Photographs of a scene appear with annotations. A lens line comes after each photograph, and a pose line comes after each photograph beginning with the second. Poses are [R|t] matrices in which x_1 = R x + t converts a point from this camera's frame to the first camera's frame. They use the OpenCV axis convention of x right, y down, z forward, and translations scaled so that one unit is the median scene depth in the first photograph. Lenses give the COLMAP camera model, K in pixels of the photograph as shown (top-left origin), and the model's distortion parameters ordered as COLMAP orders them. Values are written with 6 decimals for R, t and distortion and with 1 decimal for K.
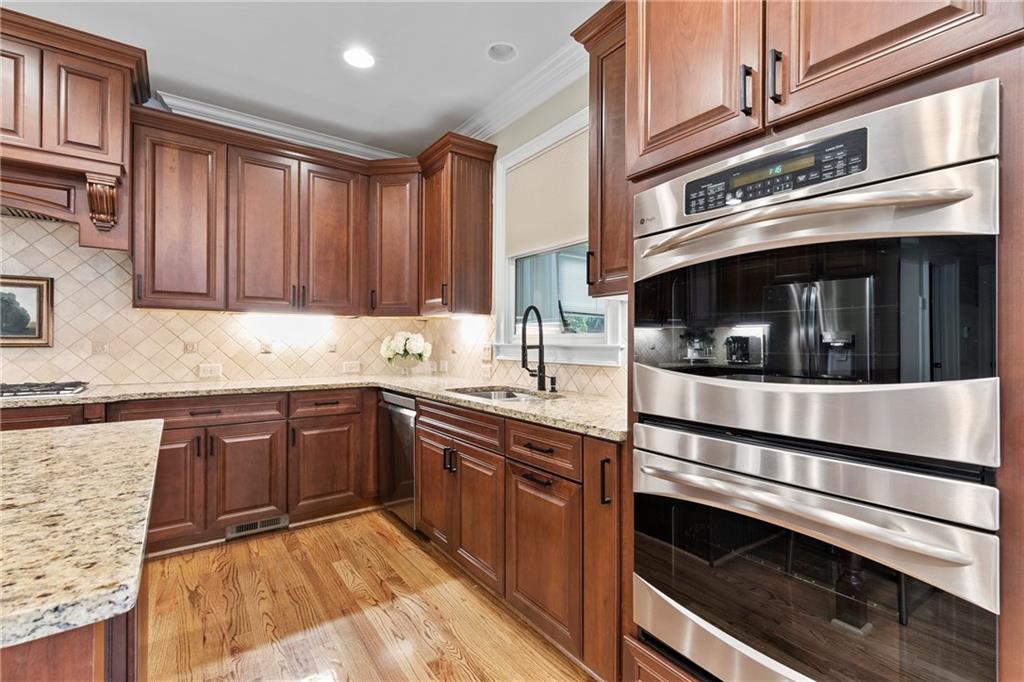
lens RADIAL K [[459.4, 0, 513.1], [0, 459.4, 338.8], [0, 0, 1]] dist [0.008962, -0.001125]
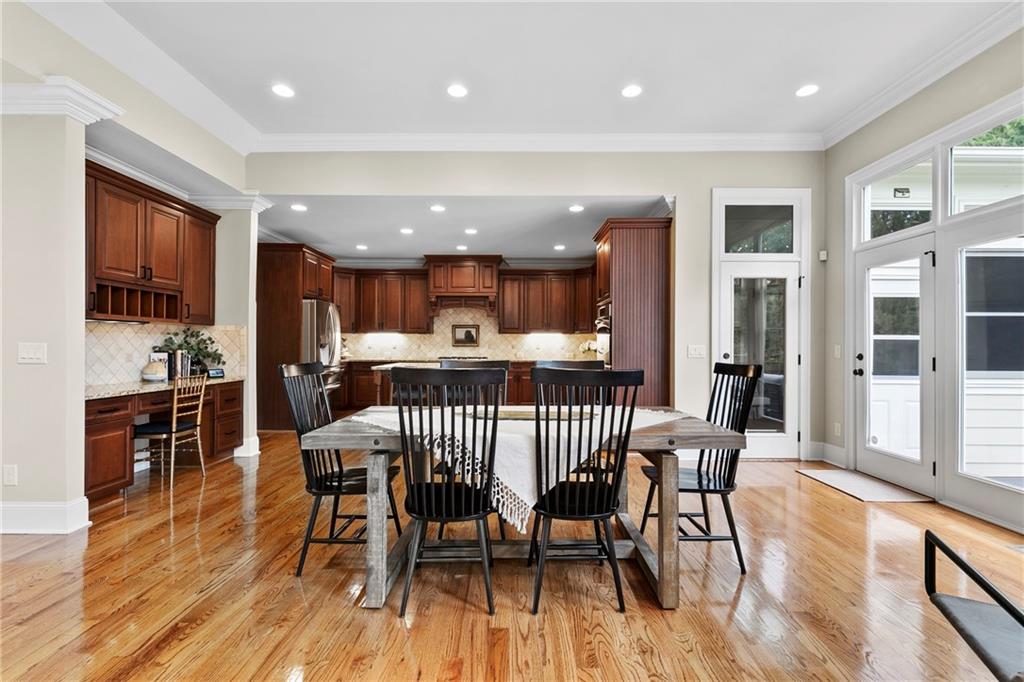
lens RADIAL K [[459.4, 0, 513.4], [0, 459.4, 344.2], [0, 0, 1]] dist [0.008962, -0.001125]
pose [[0.808846, -0.001161, -0.588019, 1.066061], [0.004362, 0.999982, 0.004026, -0.009261], [0.588004, -0.005821, 0.808837, -1.428095]]
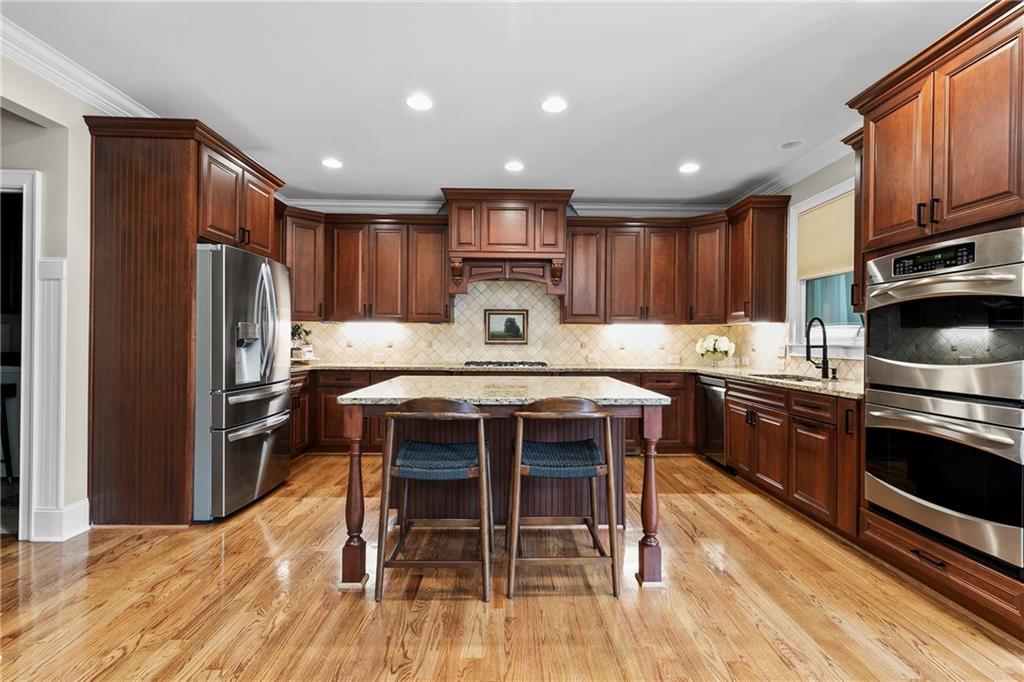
lens RADIAL K [[459.4, 0, 514.6], [0, 459.4, 341.5], [0, 0, 1]] dist [0.008962, -0.001125]
pose [[0.820985, 0.003390, -0.570940, 0.083796], [-0.000035, 0.999983, 0.005887, -0.005761], [0.570950, -0.004813, 0.820970, -0.643569]]
